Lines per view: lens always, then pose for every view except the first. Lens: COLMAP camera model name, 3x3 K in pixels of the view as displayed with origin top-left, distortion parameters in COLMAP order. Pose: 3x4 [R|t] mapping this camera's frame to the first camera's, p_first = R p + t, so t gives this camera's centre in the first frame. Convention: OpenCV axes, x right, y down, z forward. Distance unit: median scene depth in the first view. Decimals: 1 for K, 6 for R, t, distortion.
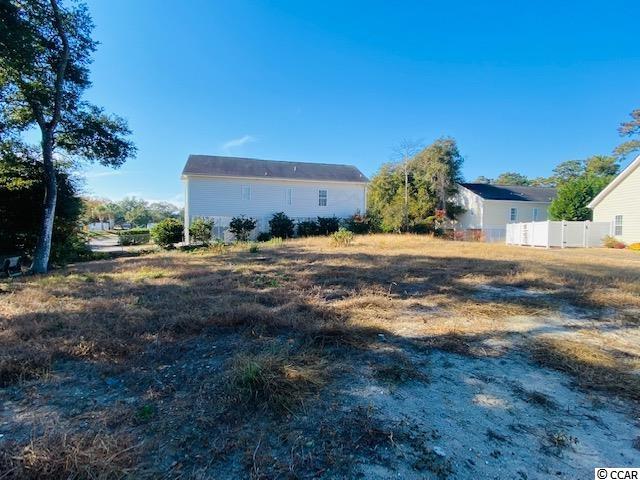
lens RADIAL K [[332.6, 0, 320.0], [0, 332.6, 240.0], [0, 0, 1]] dist [0.048895, -0.059784]
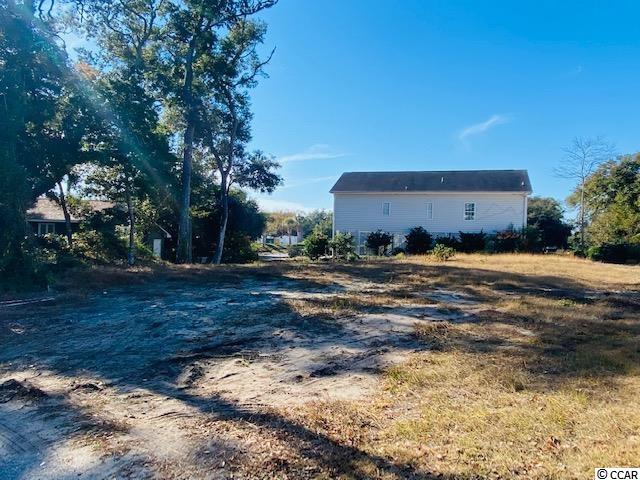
lens RADIAL K [[469.1, 0, 320.0], [0, 469.1, 240.0], [0, 0, 1]] dist [-0.000372, -0.002123]
pose [[0.852197, 0.017774, -0.522920, 0.317748], [-0.042364, 0.998485, -0.035101, 0.012137], [0.521504, 0.052066, 0.851659, -0.273131]]
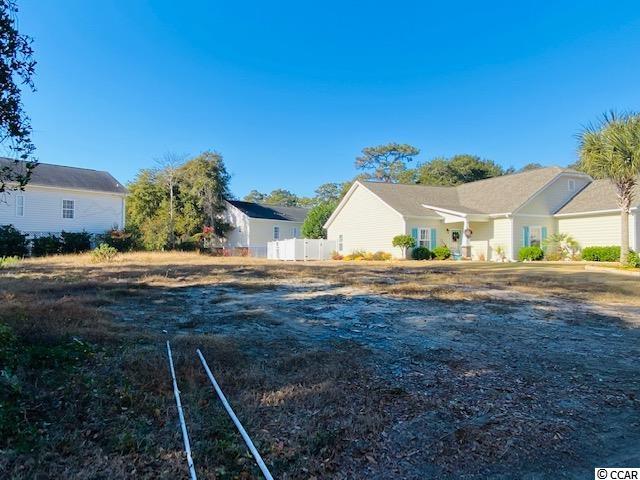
lens RADIAL K [[426.3, 0, 320.0], [0, 426.3, 240.0], [0, 0, 1]] dist [0.034636, -0.001019]
pose [[0.830620, 0.007829, 0.556785, -0.066337], [0.022947, 0.998570, -0.048274, 0.016804], [-0.556367, 0.052874, 0.829253, -0.230657]]
